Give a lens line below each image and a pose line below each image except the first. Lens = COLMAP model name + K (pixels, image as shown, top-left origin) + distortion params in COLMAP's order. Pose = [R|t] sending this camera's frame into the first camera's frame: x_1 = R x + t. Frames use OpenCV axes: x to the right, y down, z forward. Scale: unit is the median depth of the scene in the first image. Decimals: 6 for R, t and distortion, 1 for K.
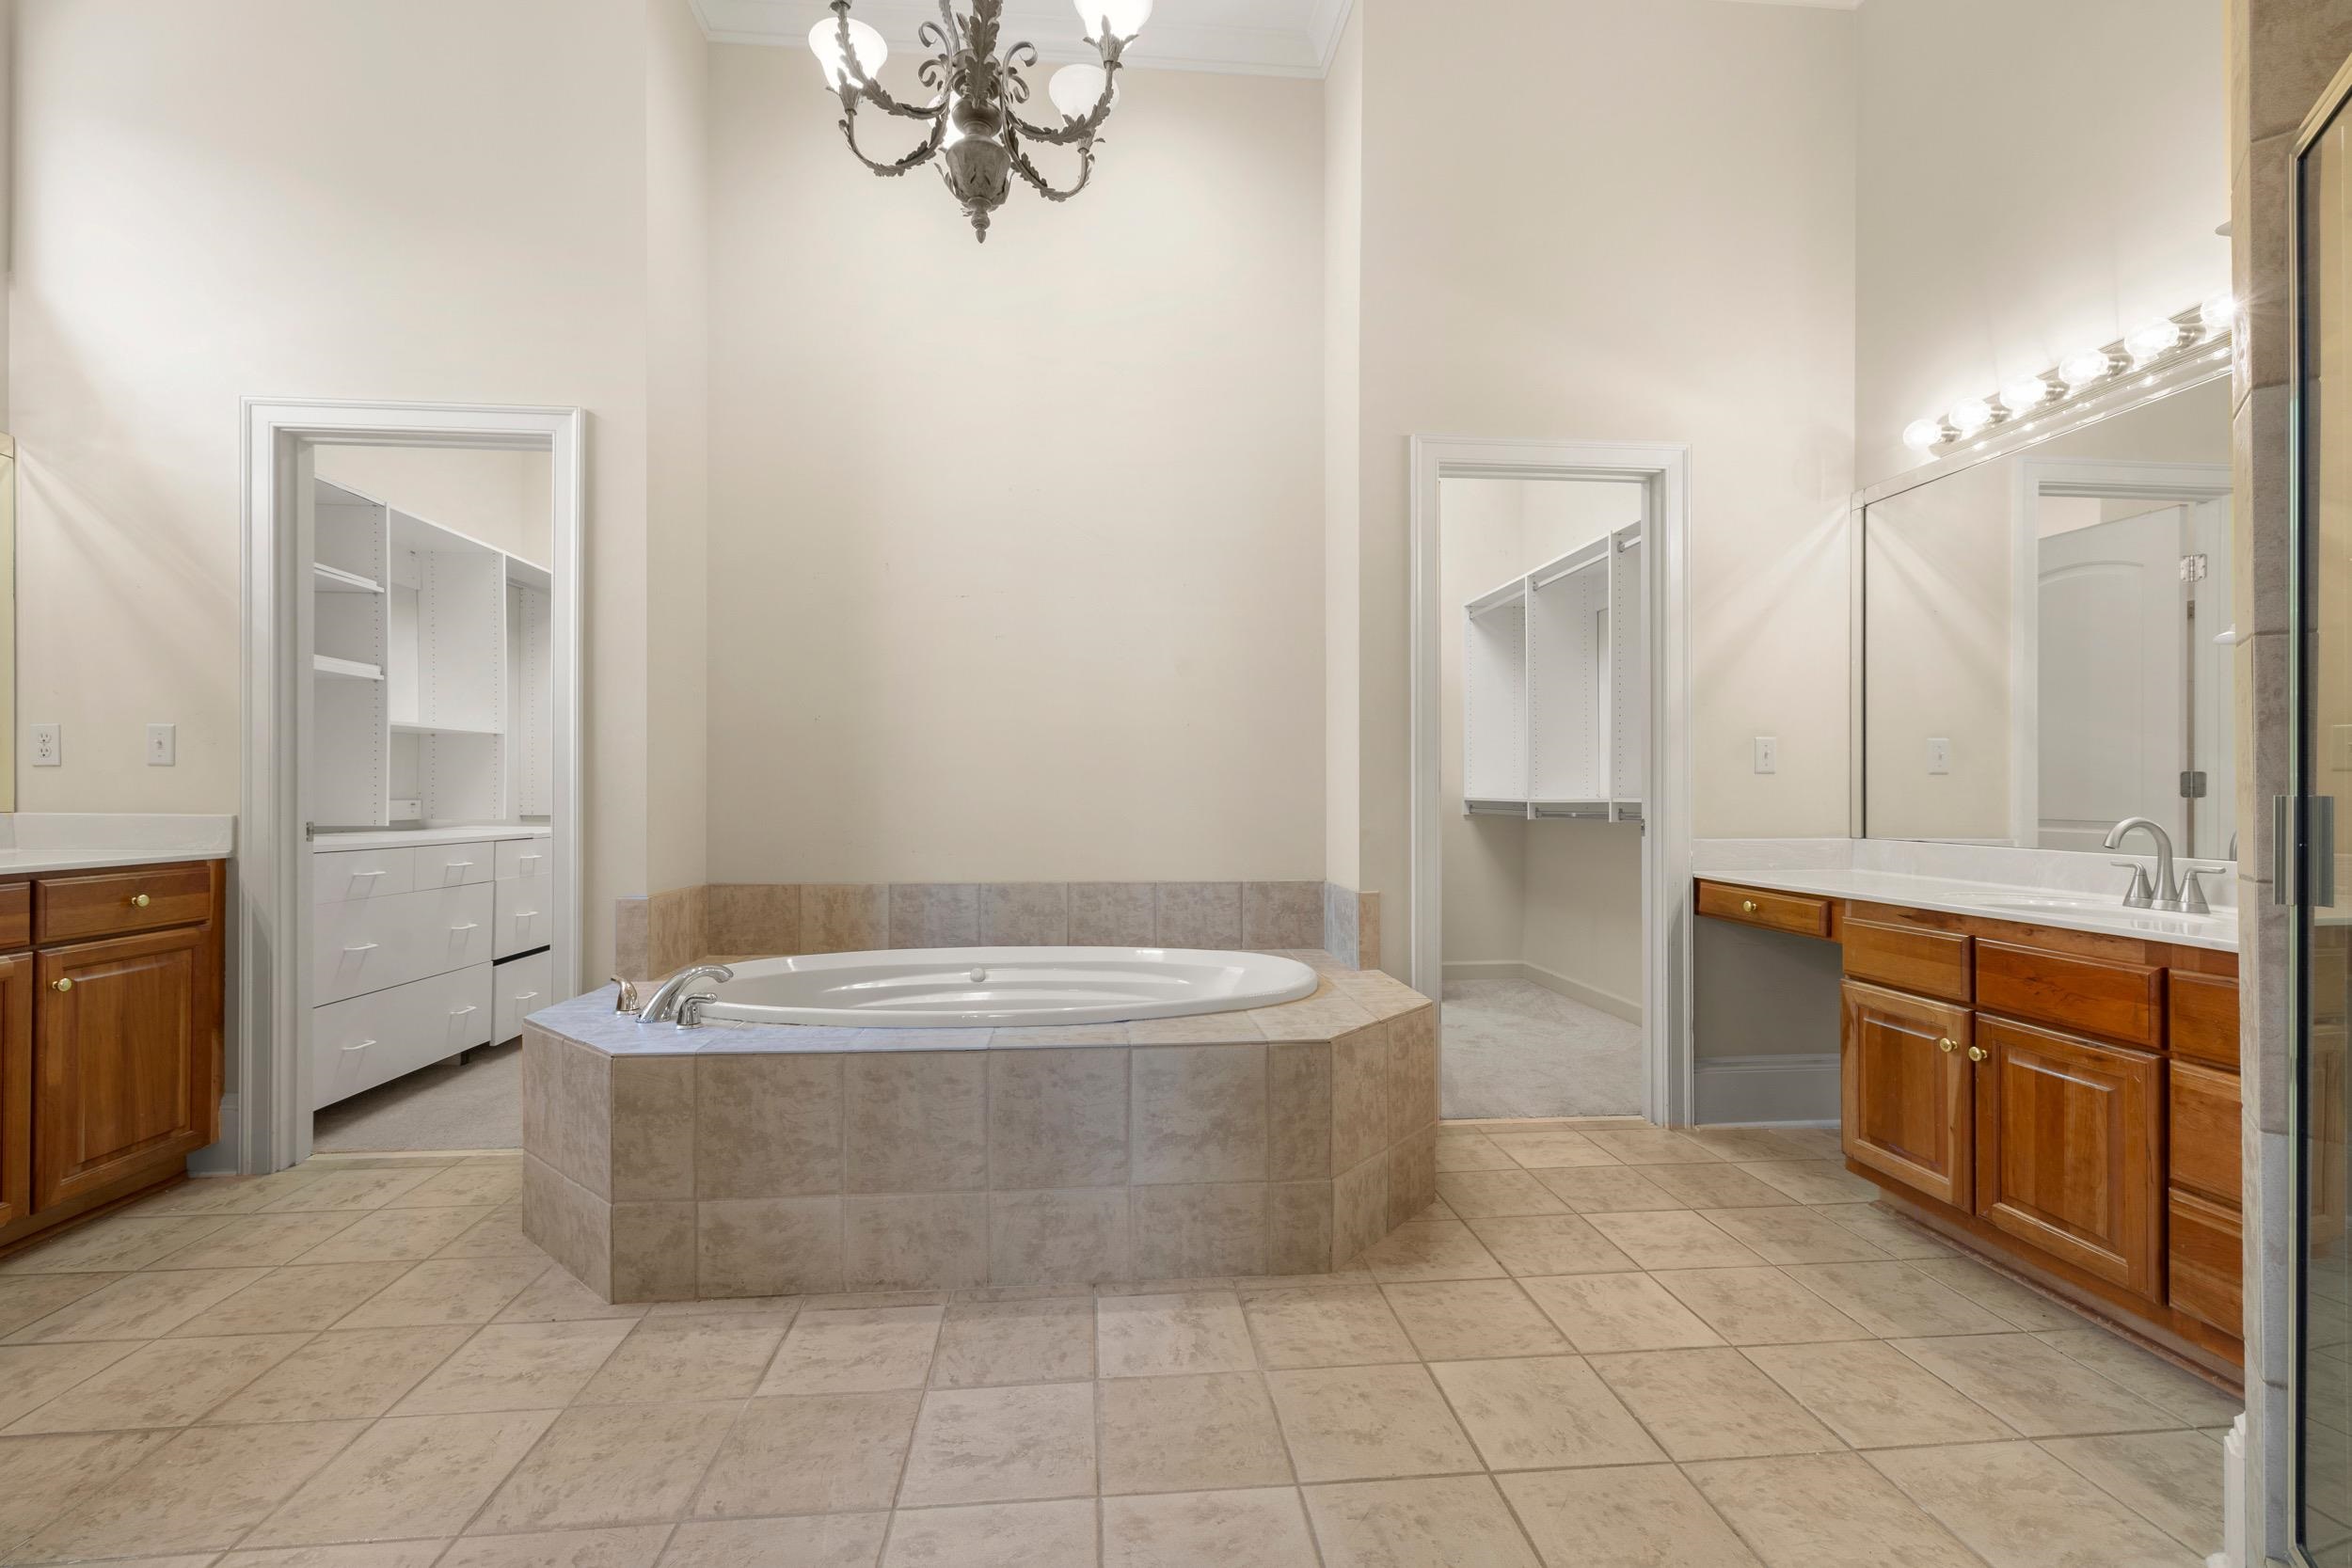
lens RADIAL K [[1001.3, 0, 1177.7], [0, 1001.3, 788.4], [0, 0, 1]] dist [-0.000405, -0.000053]
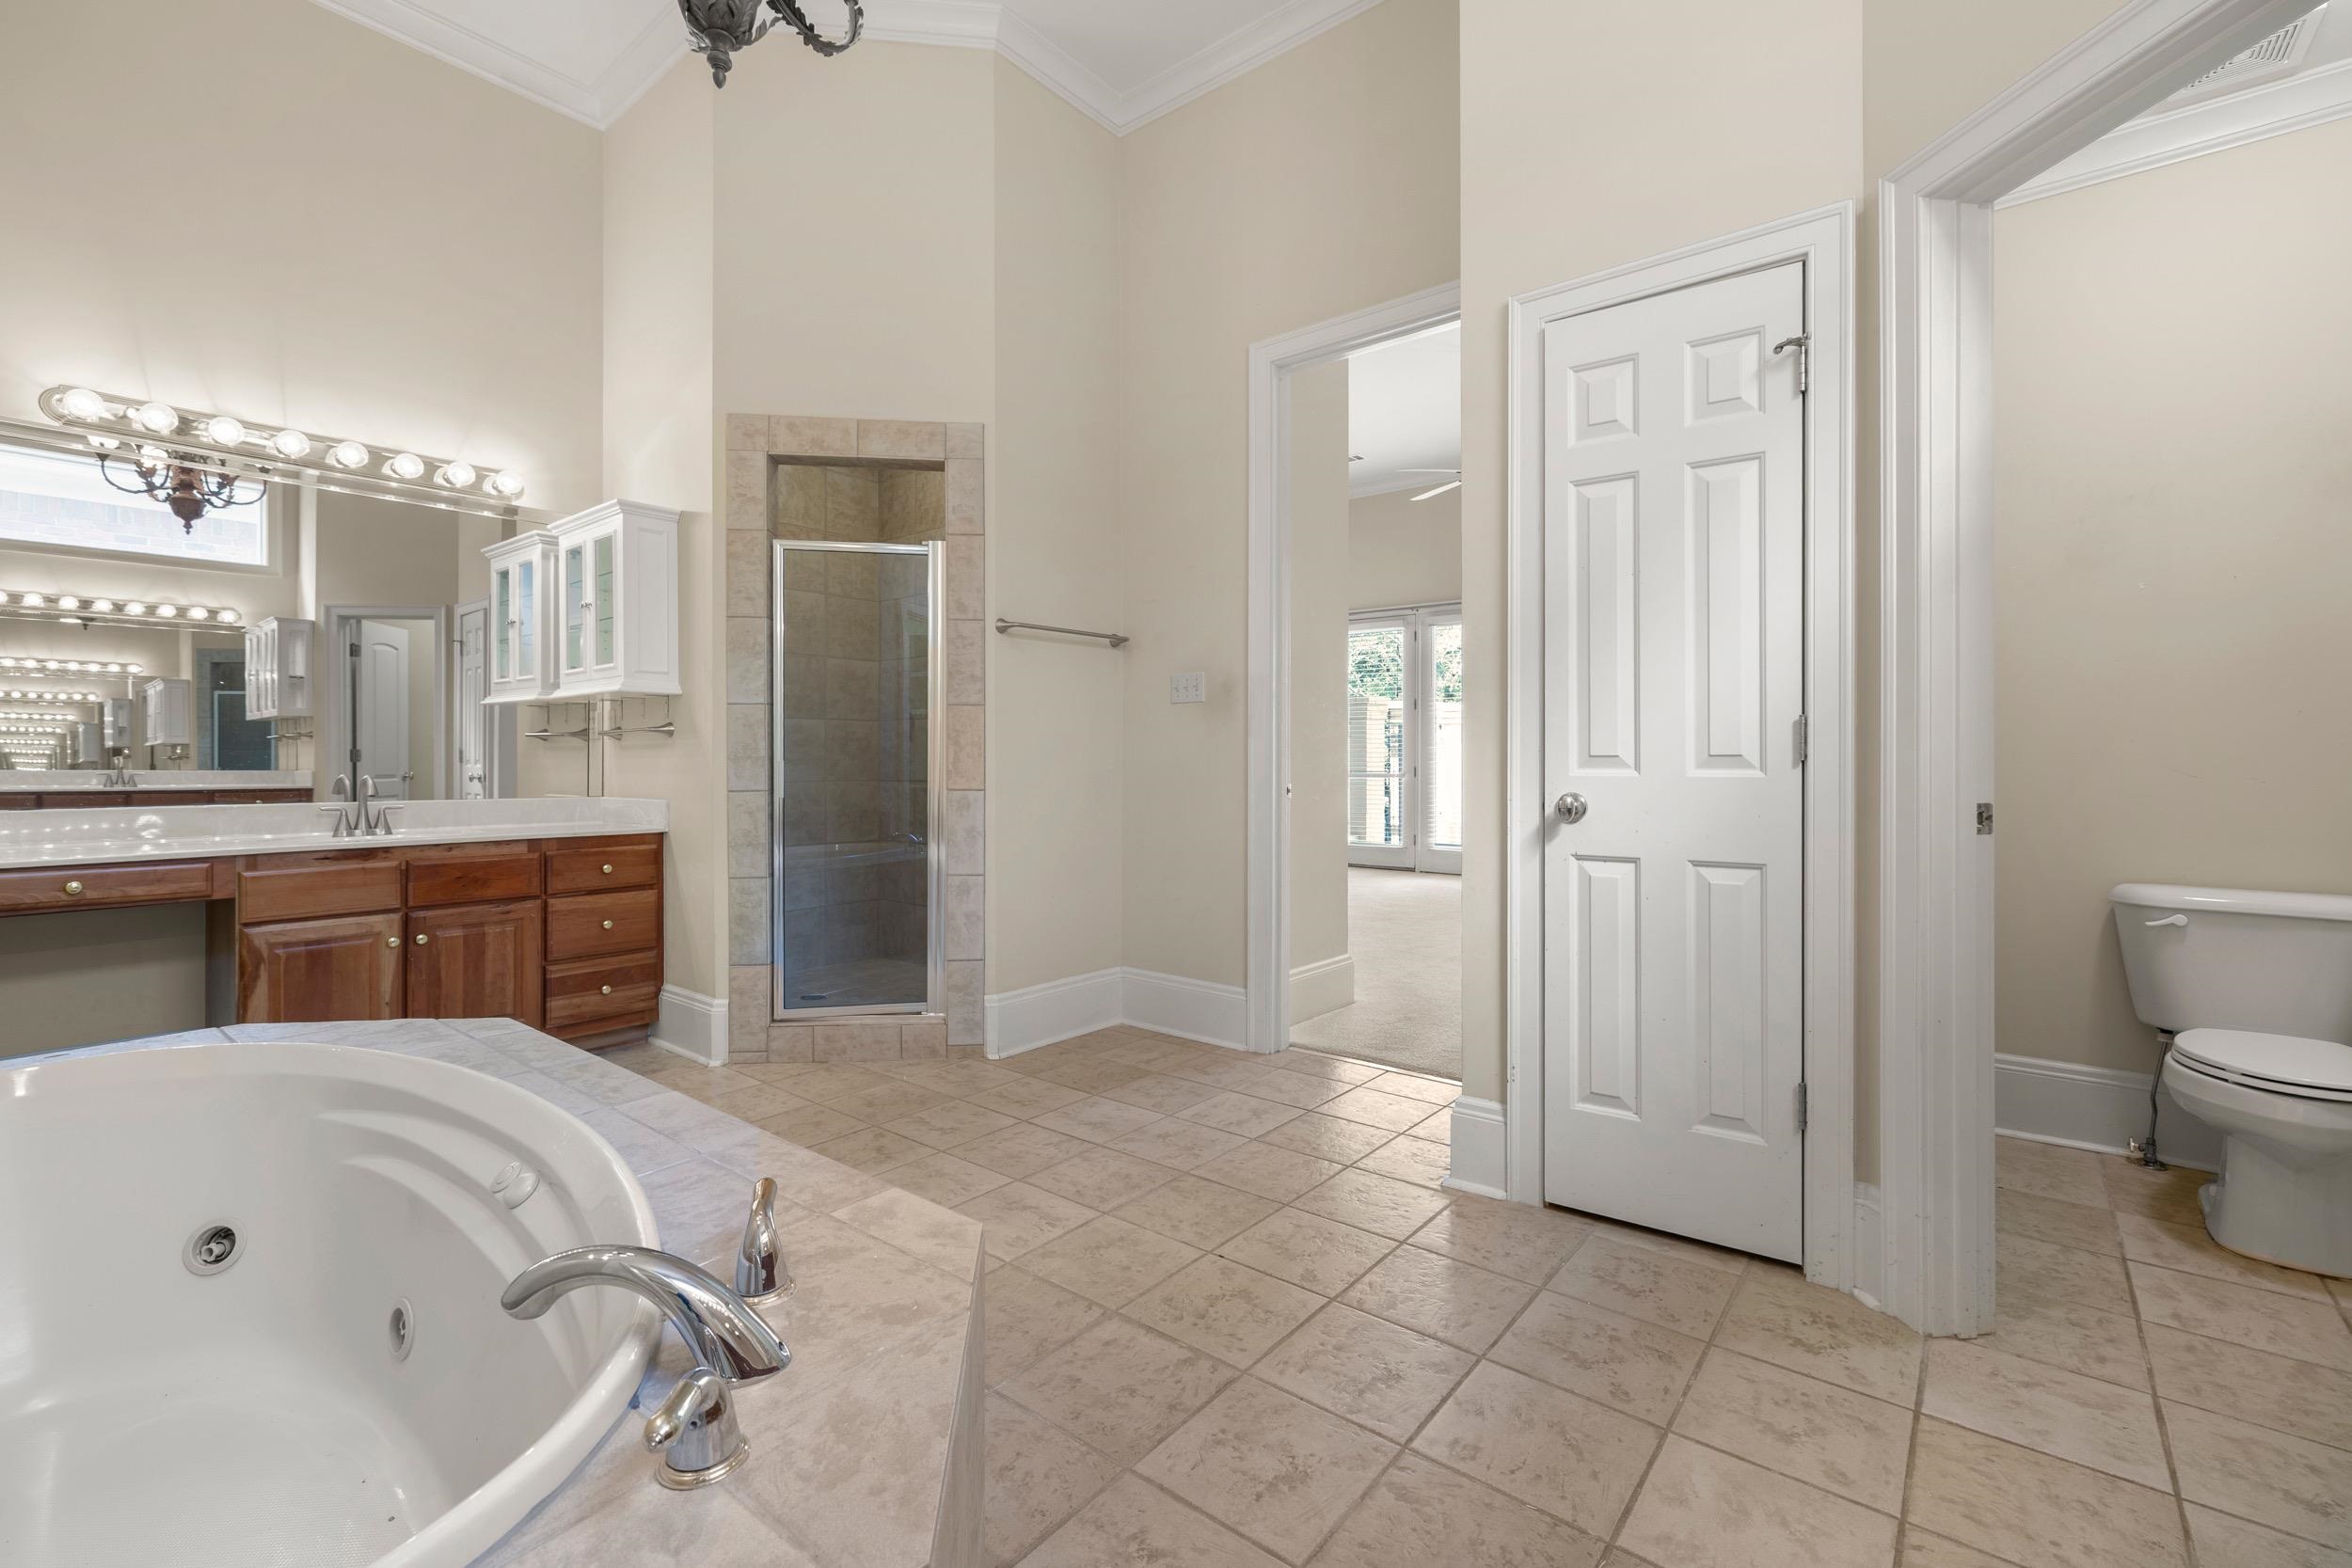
lens RADIAL K [[1001.3, 0, 1176.4], [0, 1001.3, 767.9], [0, 0, 1]] dist [-0.000405, -0.000053]
pose [[-0.718171, -0.006537, 0.695836, -1.349366], [-0.005334, 0.999978, 0.003889, 0.007481], [-0.695846, -0.000919, -0.718190, 1.736002]]
